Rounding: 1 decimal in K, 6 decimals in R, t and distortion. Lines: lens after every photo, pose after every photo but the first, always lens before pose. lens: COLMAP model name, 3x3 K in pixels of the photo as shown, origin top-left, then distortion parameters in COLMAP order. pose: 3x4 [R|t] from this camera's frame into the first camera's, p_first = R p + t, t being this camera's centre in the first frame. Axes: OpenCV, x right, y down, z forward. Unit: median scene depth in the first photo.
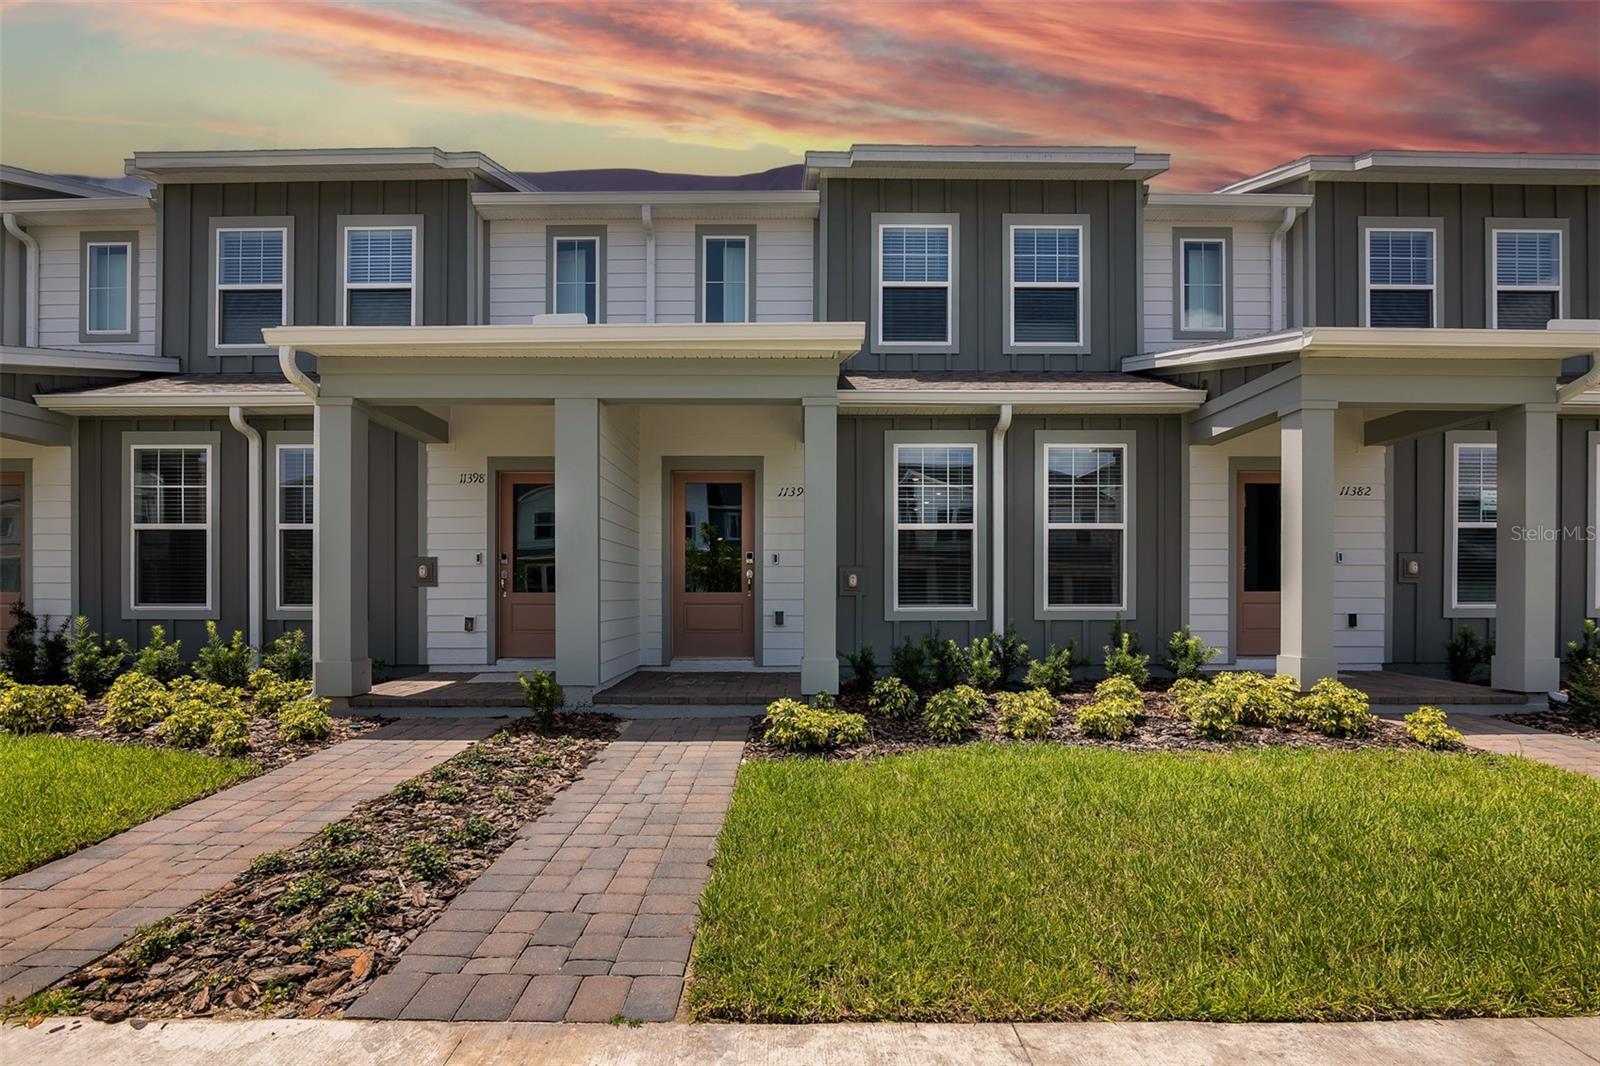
lens RADIAL K [[737.1, 0, 798.7], [0, 737.1, 591.7], [0, 0, 1]] dist [-0.018546, 0.000579]
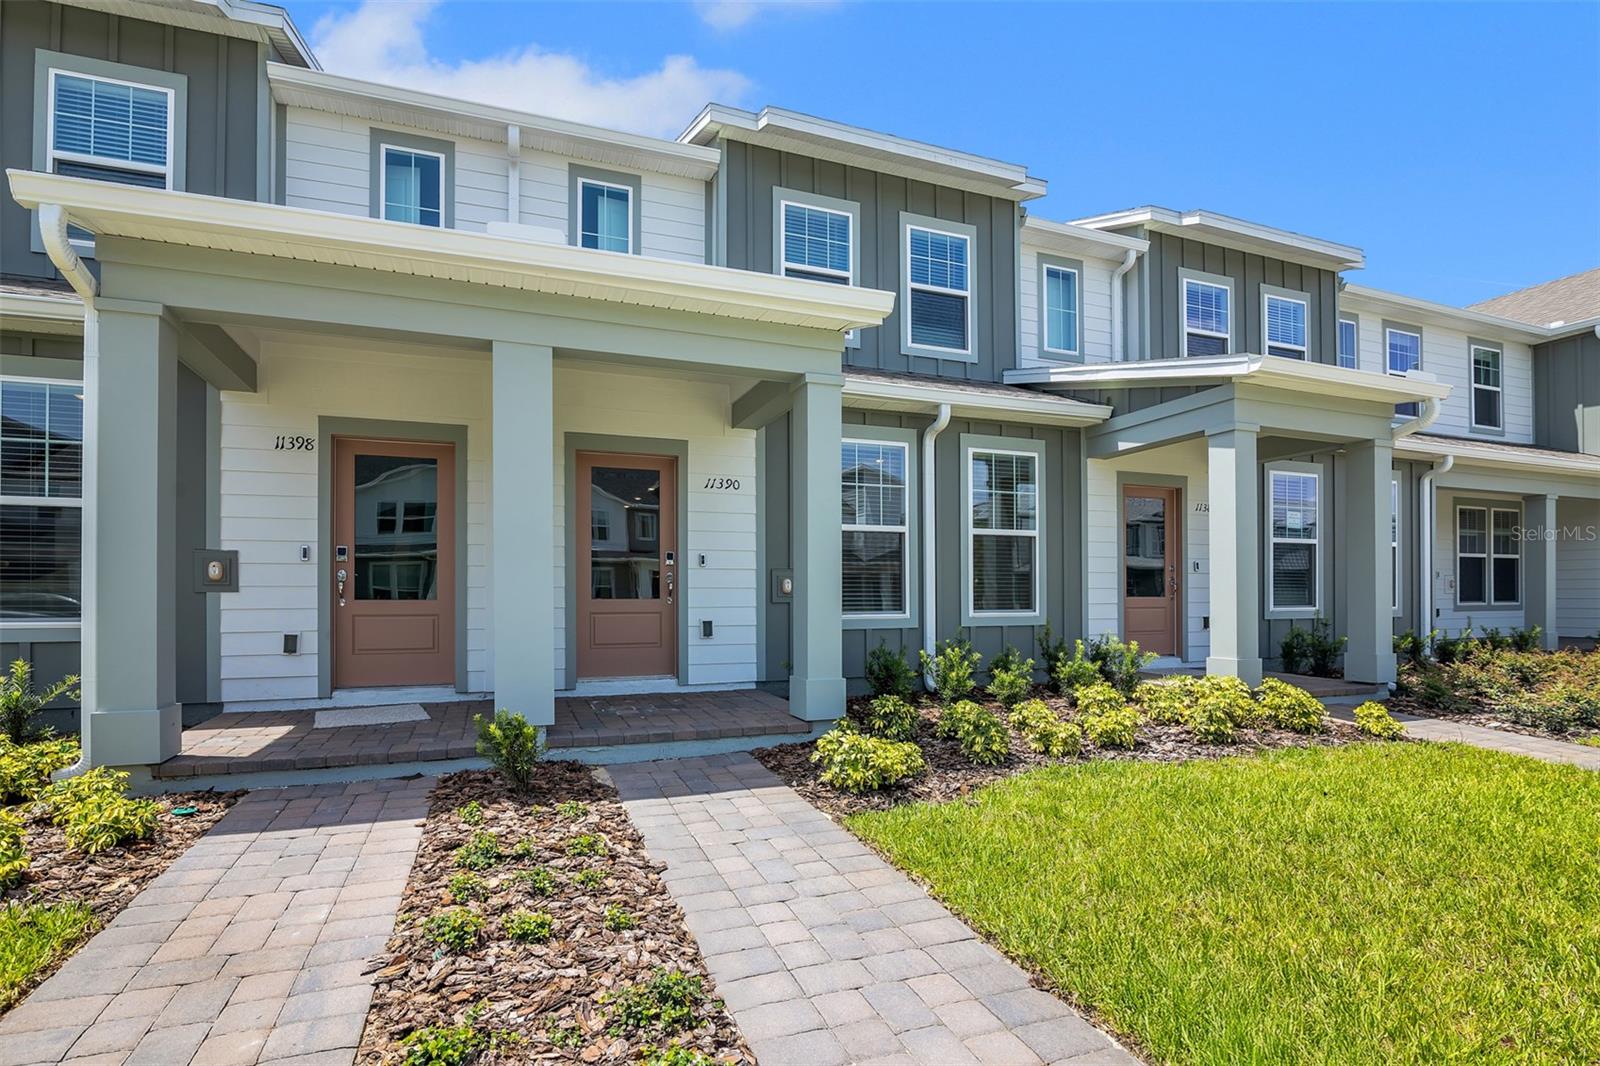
lens RADIAL K [[737.1, 0, 798.7], [0, 737.1, 591.7], [0, 0, 1]] dist [-0.018546, 0.000579]
pose [[0.942121, 0.000941, 0.335271, -0.215507], [-0.000090, 0.999997, -0.002555, -0.005545], [-0.335272, 0.002377, 0.942118, 0.149308]]
